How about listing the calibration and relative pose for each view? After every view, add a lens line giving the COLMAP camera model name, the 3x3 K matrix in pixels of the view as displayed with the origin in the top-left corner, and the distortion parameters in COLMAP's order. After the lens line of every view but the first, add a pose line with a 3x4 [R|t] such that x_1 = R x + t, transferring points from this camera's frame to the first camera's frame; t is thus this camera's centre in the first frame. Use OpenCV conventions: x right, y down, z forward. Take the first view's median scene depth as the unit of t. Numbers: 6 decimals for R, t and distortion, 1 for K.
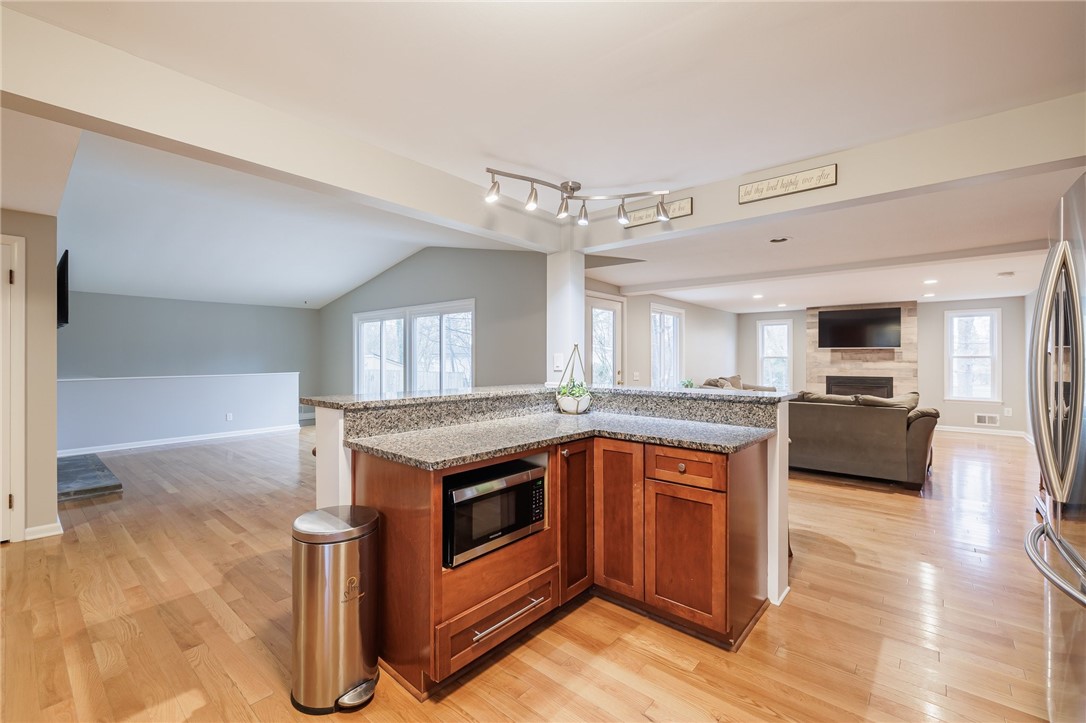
lens RADIAL K [[456.9, 0, 544.0], [0, 456.9, 361.0], [0, 0, 1]] dist [-0.001631, -0.000301]
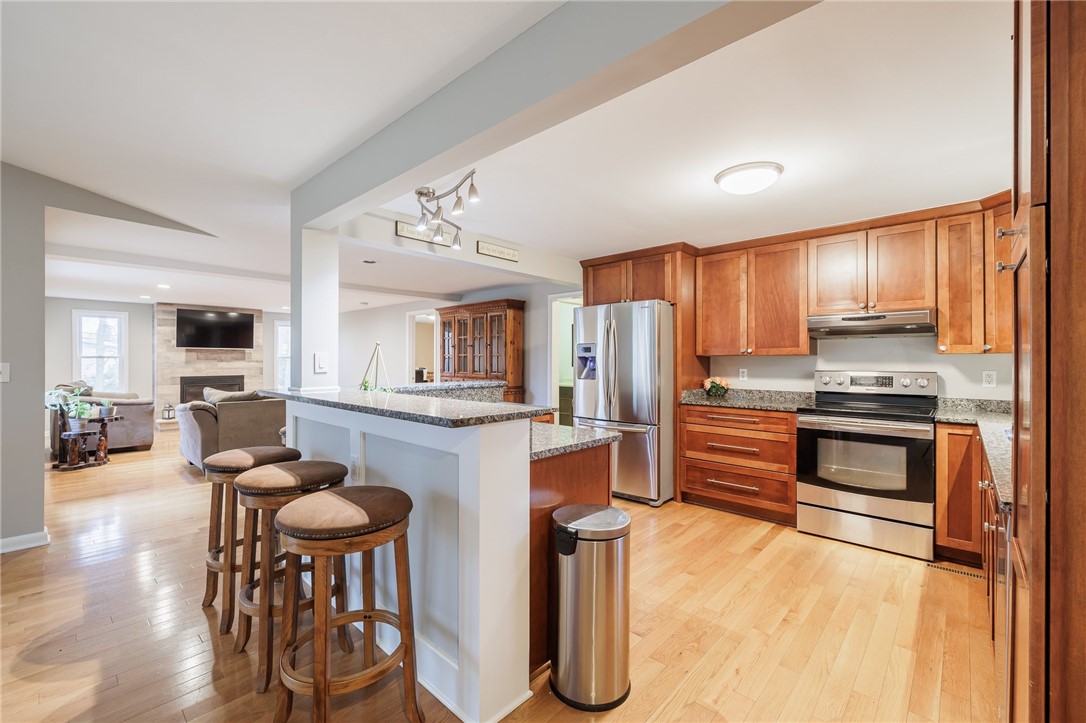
lens RADIAL K [[456.9, 0, 537.2], [0, 456.9, 356.1], [0, 0, 1]] dist [-0.001631, -0.000301]
pose [[0.048549, 0.005592, 0.998805, -0.330520], [0.005185, 0.999969, -0.005850, -0.001270], [-0.998807, 0.005463, 0.048518, 0.239674]]
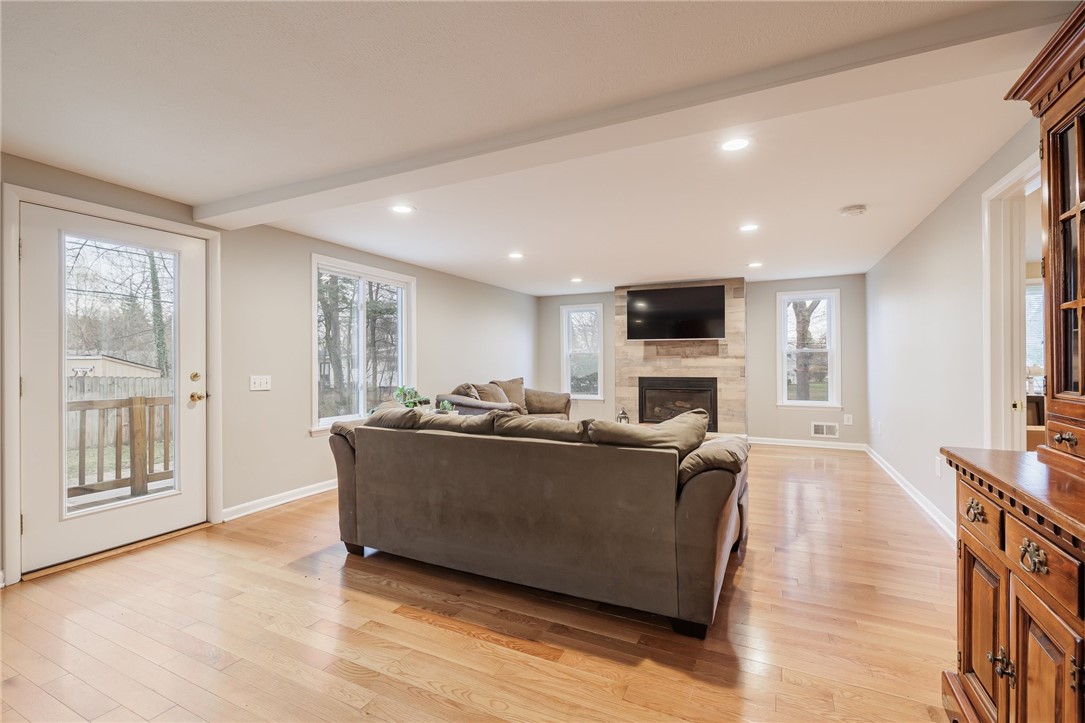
lens RADIAL K [[456.5, 0, 534.6], [0, 456.5, 360.3], [0, 0, 1]] dist [-0.001631, -0.000301]
pose [[0.977488, -0.011608, 0.210672, 0.328900], [0.014471, 0.999823, -0.012058, 0.012256], [-0.210494, 0.014835, 0.977482, 0.346038]]
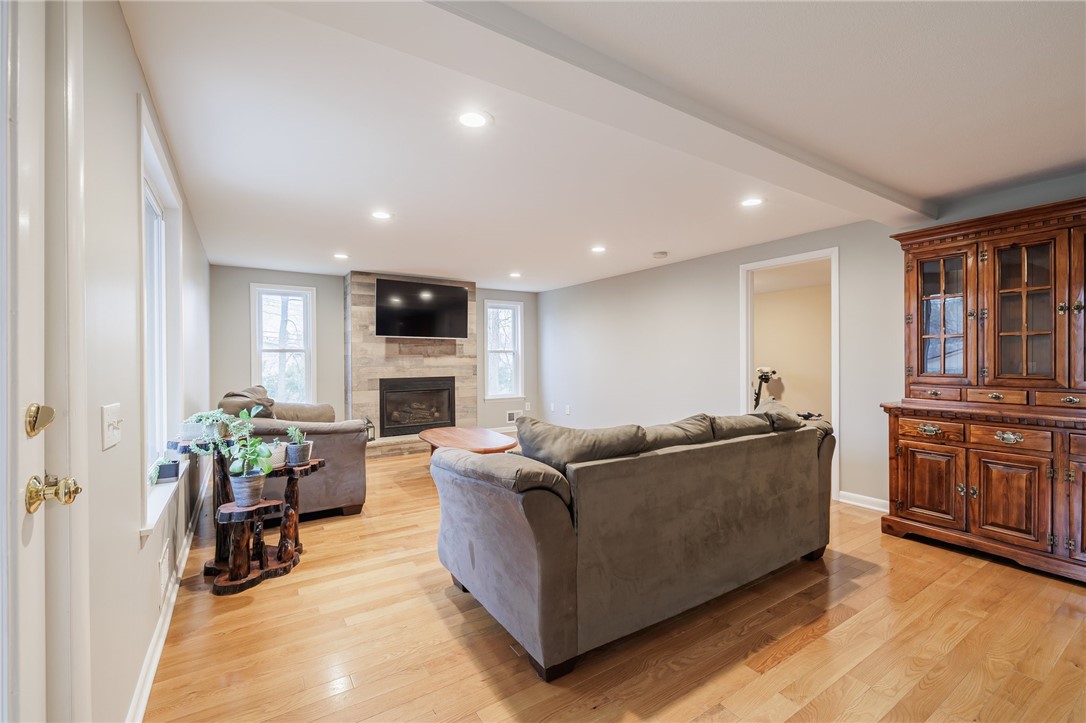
lens RADIAL K [[456.9, 0, 536.7], [0, 456.9, 358.0], [0, 0, 1]] dist [-0.001631, -0.000301]
pose [[0.299098, -0.002027, 0.954220, 0.066753], [0.010273, 0.999947, -0.001096, 0.006276], [-0.954167, 0.010130, 0.299103, 0.662337]]
